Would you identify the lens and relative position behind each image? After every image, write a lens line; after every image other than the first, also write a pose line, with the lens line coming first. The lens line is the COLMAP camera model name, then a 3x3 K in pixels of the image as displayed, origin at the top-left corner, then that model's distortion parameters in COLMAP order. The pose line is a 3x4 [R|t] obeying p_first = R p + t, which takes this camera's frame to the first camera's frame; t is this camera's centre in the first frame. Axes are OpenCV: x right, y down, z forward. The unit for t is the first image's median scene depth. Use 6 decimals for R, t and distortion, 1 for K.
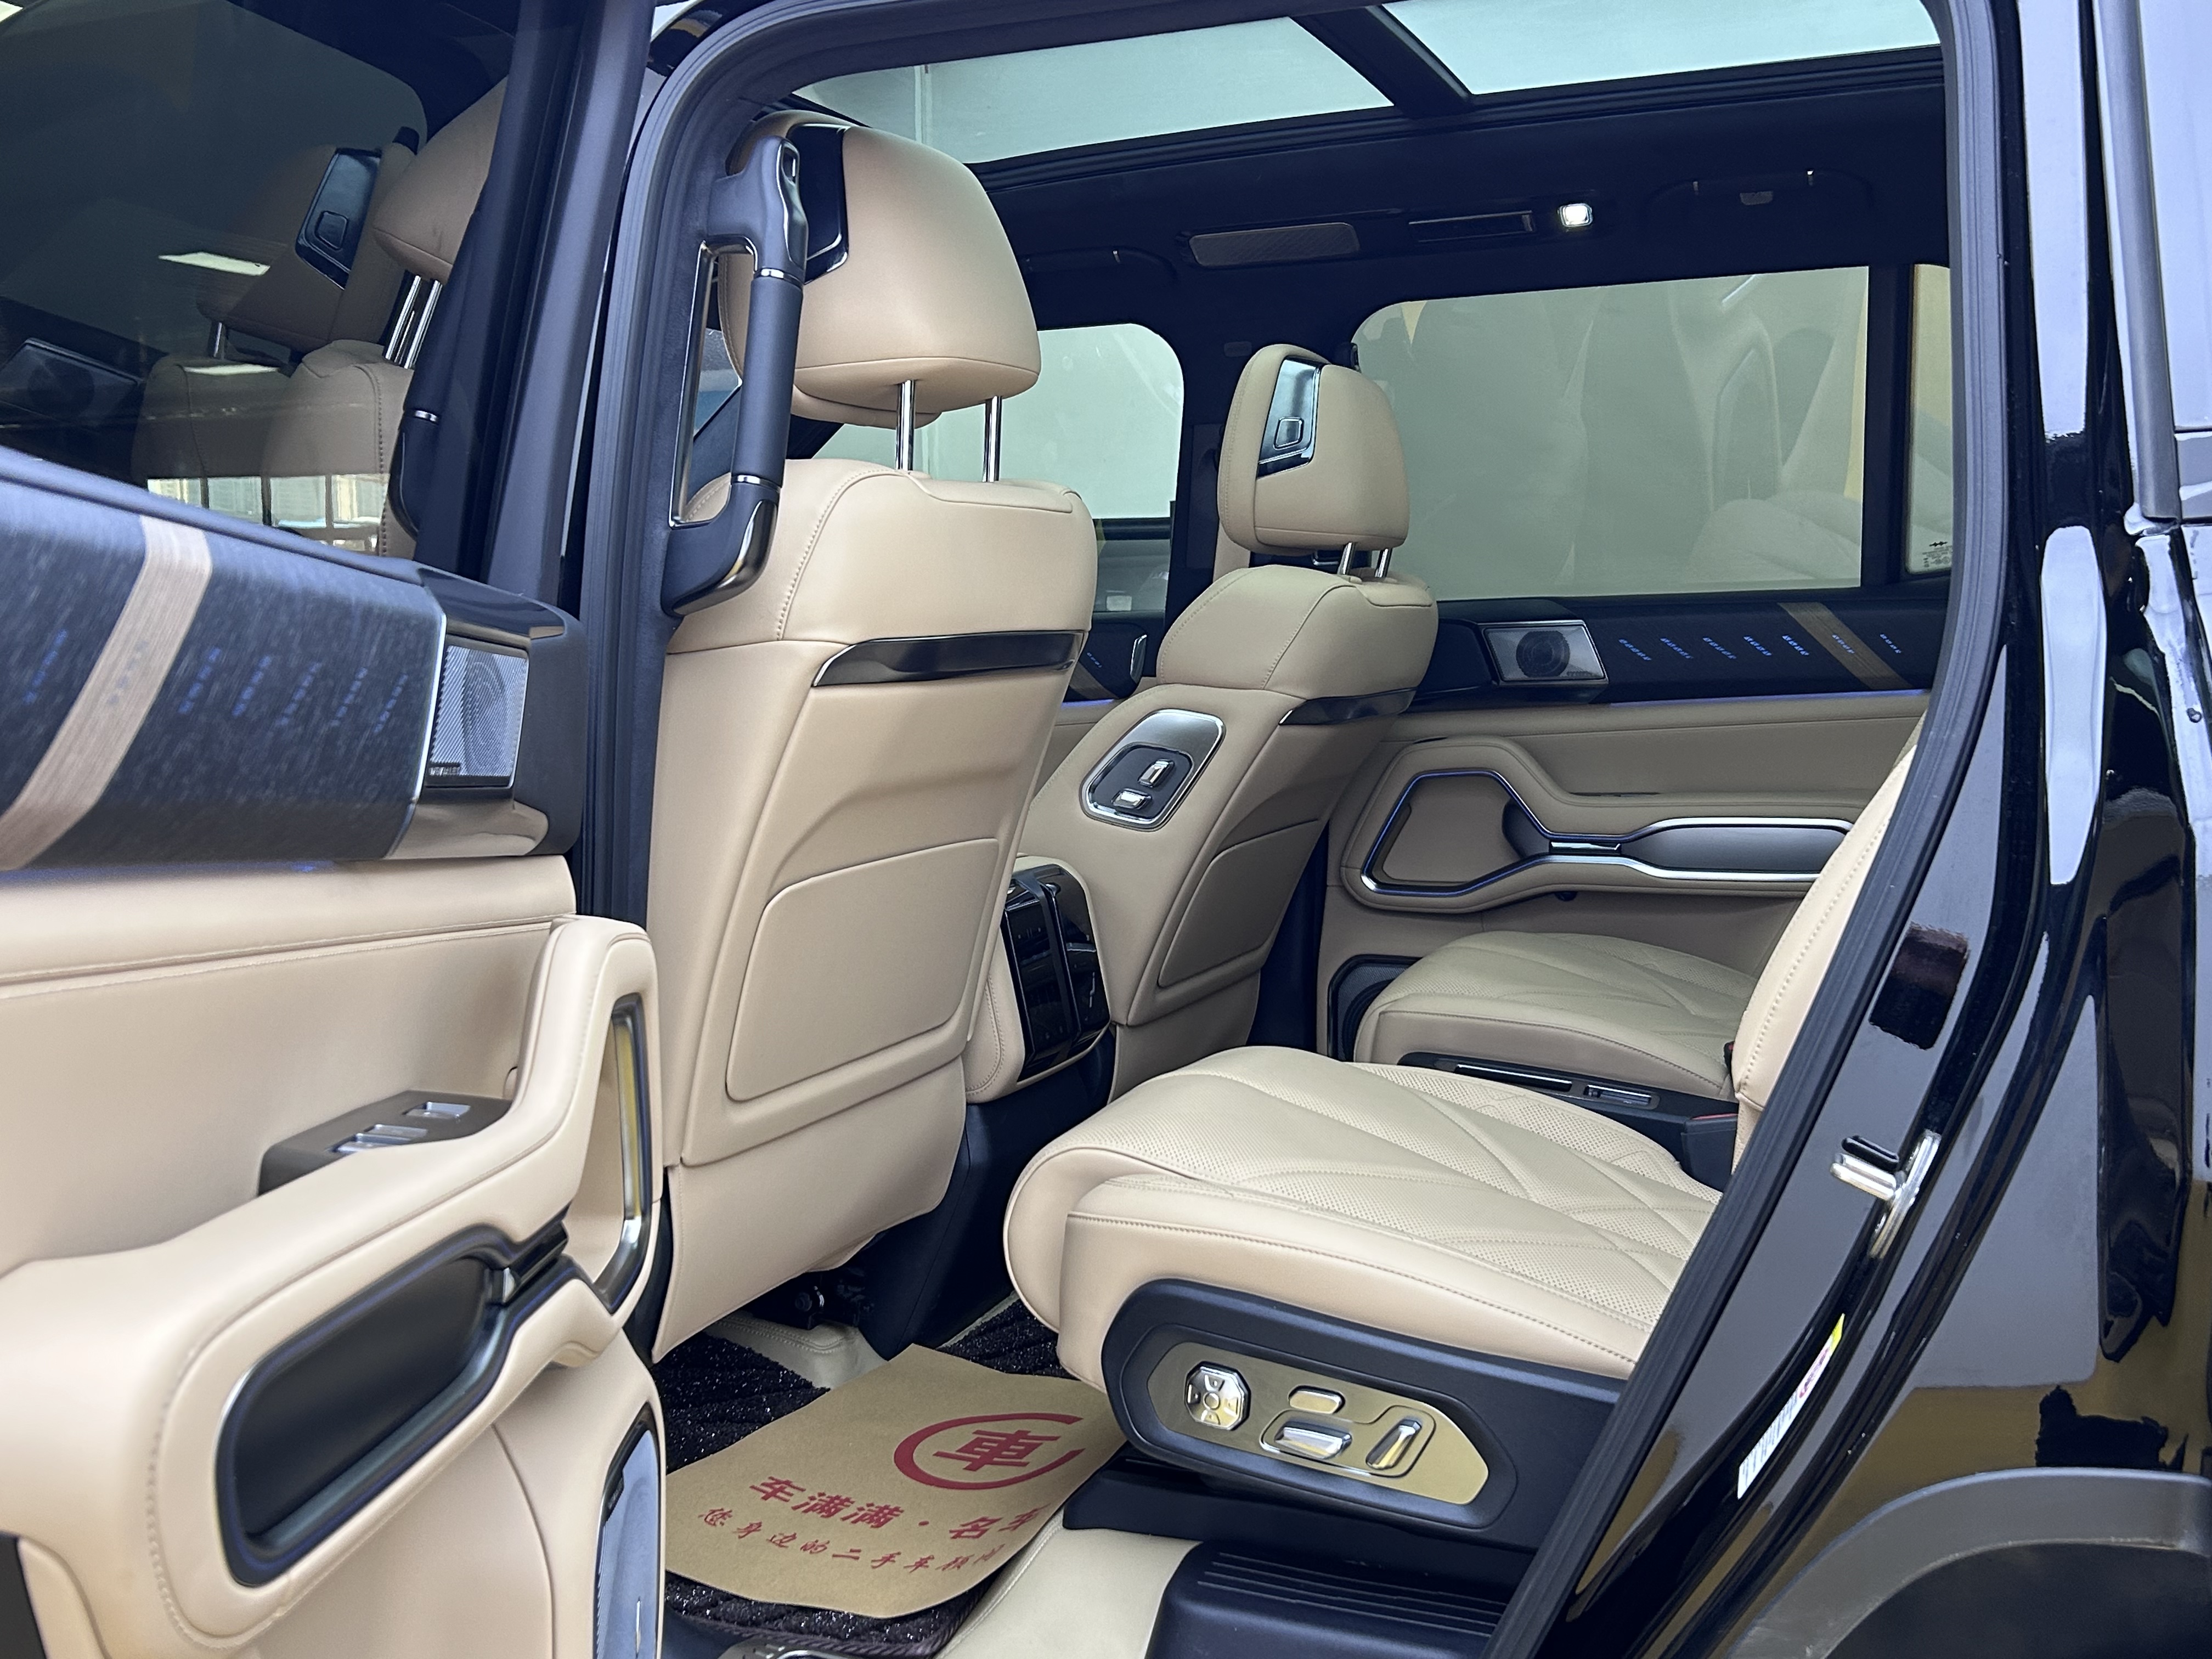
lens RADIAL K [[2153.5, 0, 1034.7], [0, 2153.5, 828.1], [0, 0, 1]] dist [0.109403, -0.374495]
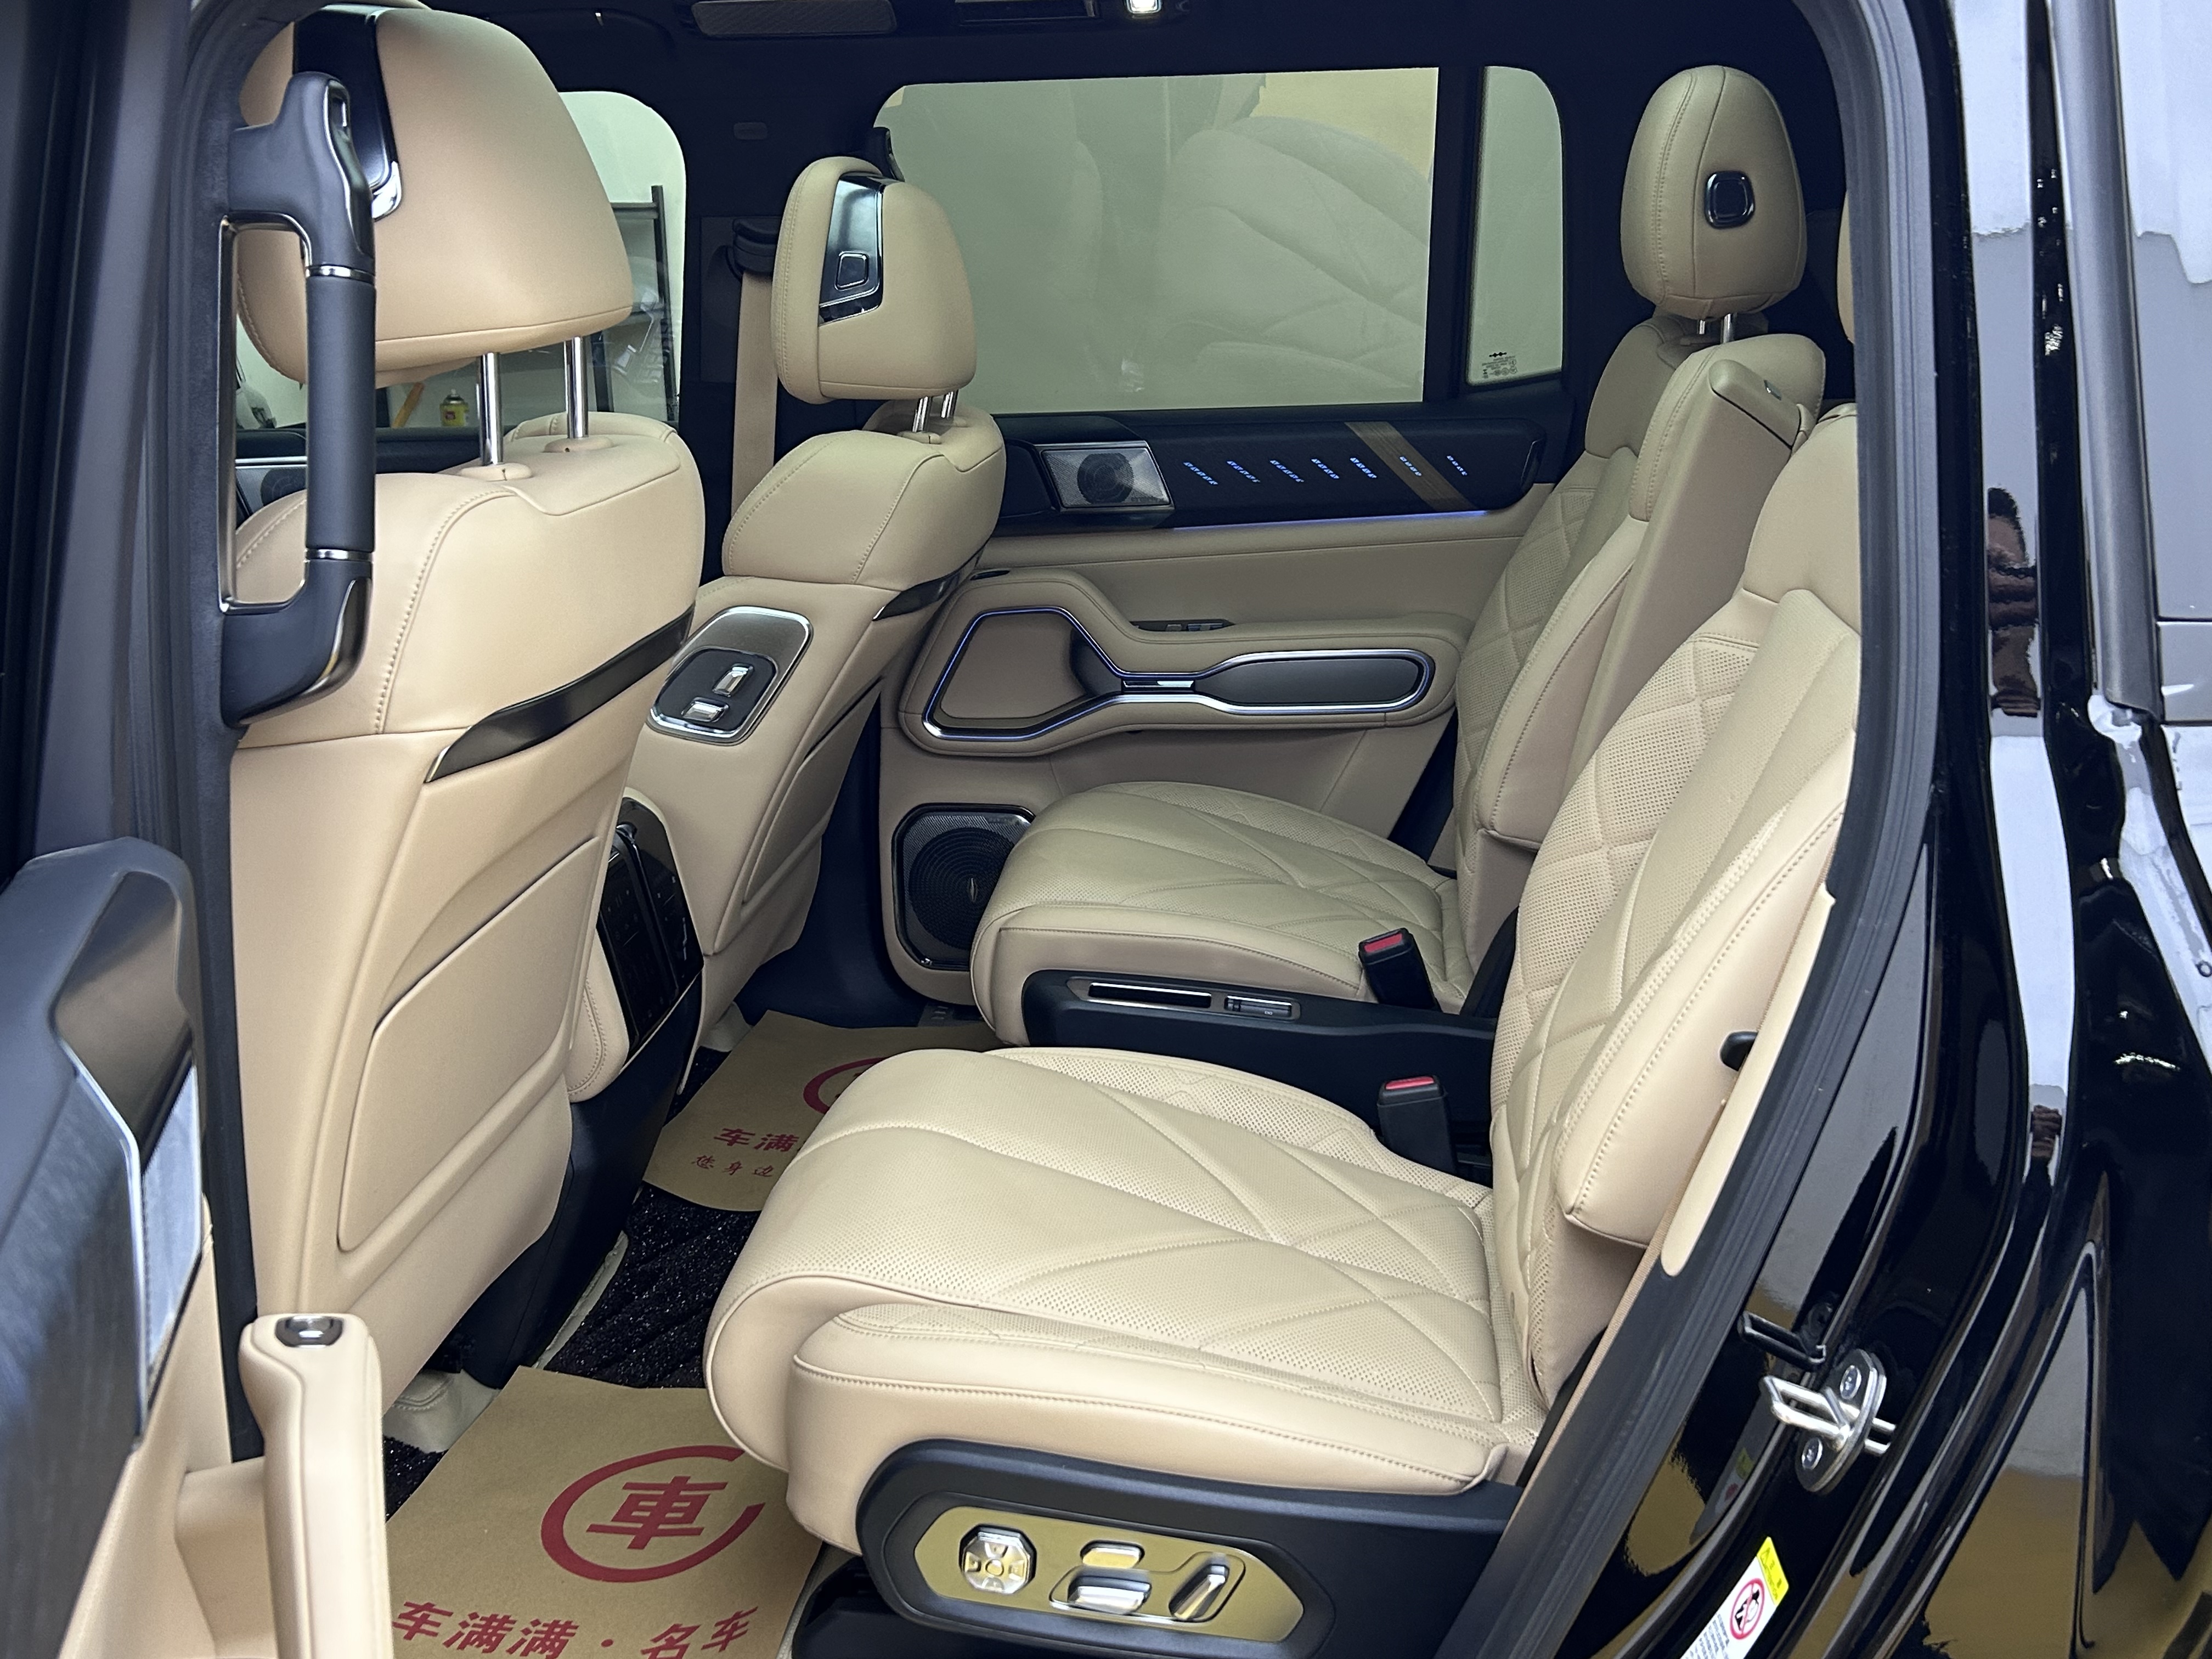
lens RADIAL K [[2191.1, 0, 1106.0], [0, 2191.1, 829.5], [0, 0, 1]] dist [0.071805, -0.233029]
pose [[0.951540, -0.094519, 0.292638, -0.083949], [0.044589, 0.983944, 0.172818, -0.143462], [-0.304274, -0.151395, 0.940477, 0.135172]]
